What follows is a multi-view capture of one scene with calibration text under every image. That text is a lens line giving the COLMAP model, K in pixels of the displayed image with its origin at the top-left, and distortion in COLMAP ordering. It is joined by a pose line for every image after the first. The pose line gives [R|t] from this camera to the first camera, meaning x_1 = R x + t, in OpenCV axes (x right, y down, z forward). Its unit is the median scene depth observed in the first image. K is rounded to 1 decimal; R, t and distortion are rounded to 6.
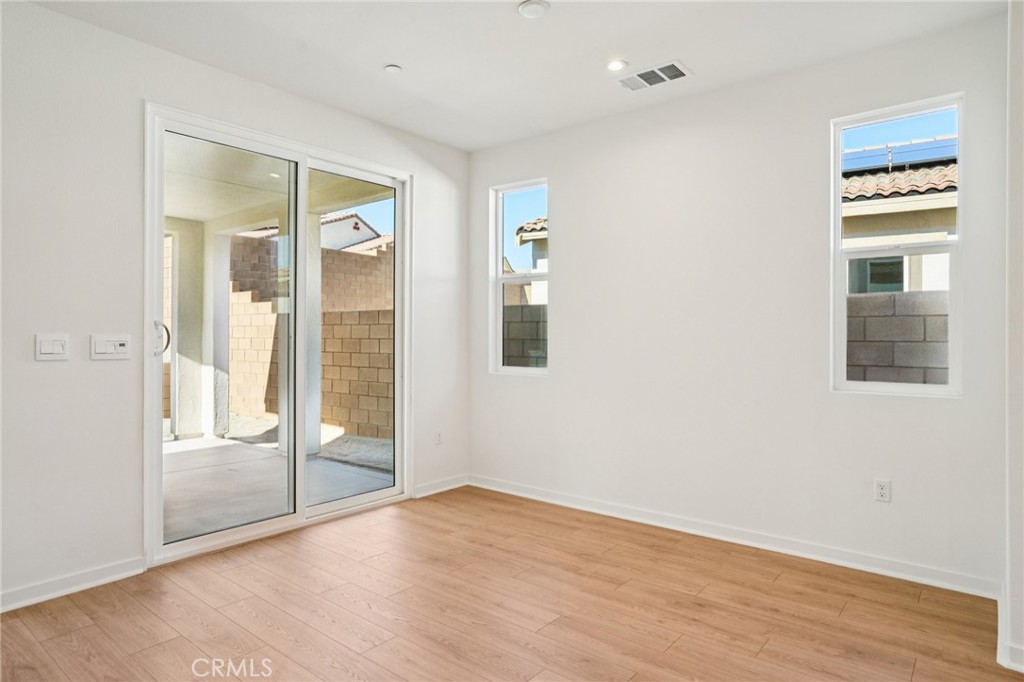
lens RADIAL K [[593.3, 0, 512.0], [0, 593.3, 341.0], [0, 0, 1]] dist [-0.041938, 0.047983]
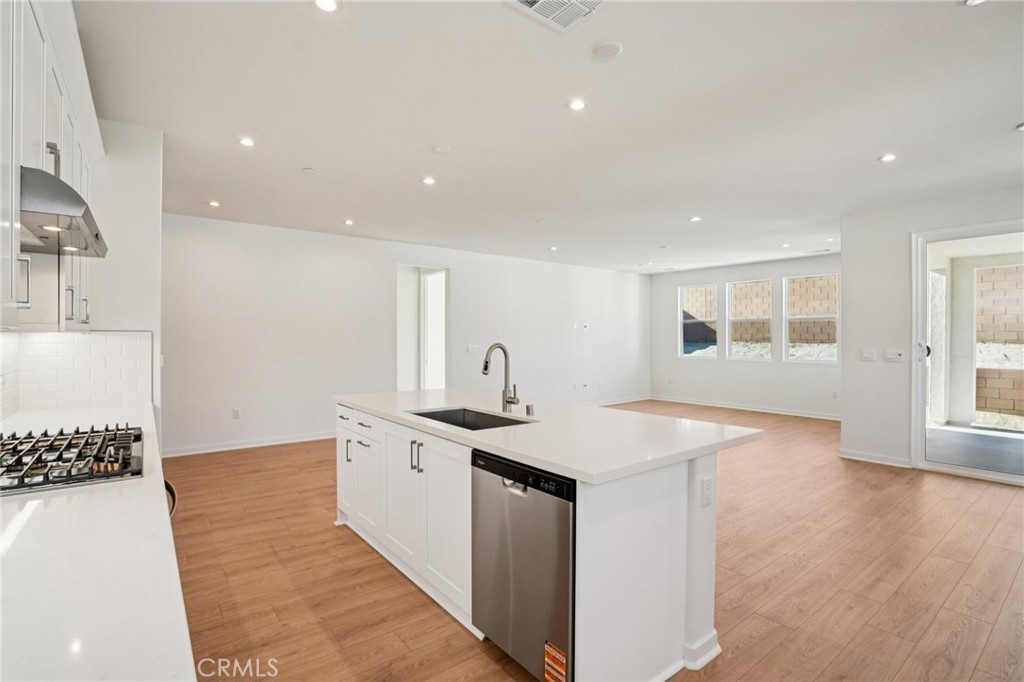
lens RADIAL K [[484.7, 0, 510.8], [0, 484.7, 338.6], [0, 0, 1]] dist [-0.067102, 0.023944]
pose [[-0.227231, -0.003679, -0.973834, 1.221381], [0.003911, 0.999981, -0.004691, -0.047237], [0.973833, -0.004874, -0.227212, 0.029237]]
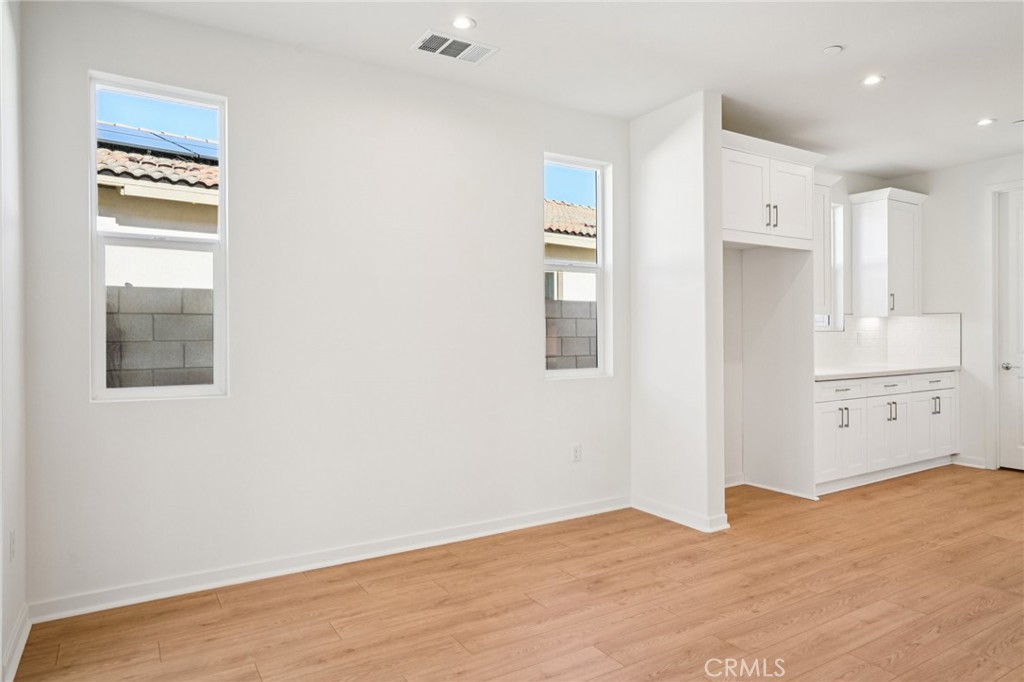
lens RADIAL K [[645.0, 0, 512.0], [0, 645.0, 341.0], [0, 0, 1]] dist [-0.006777, 0.016650]
pose [[0.307267, -0.010000, 0.951571, -0.733456], [0.004230, 0.999949, 0.009143, -0.004455], [-0.951614, 0.001216, 0.307294, 0.677750]]
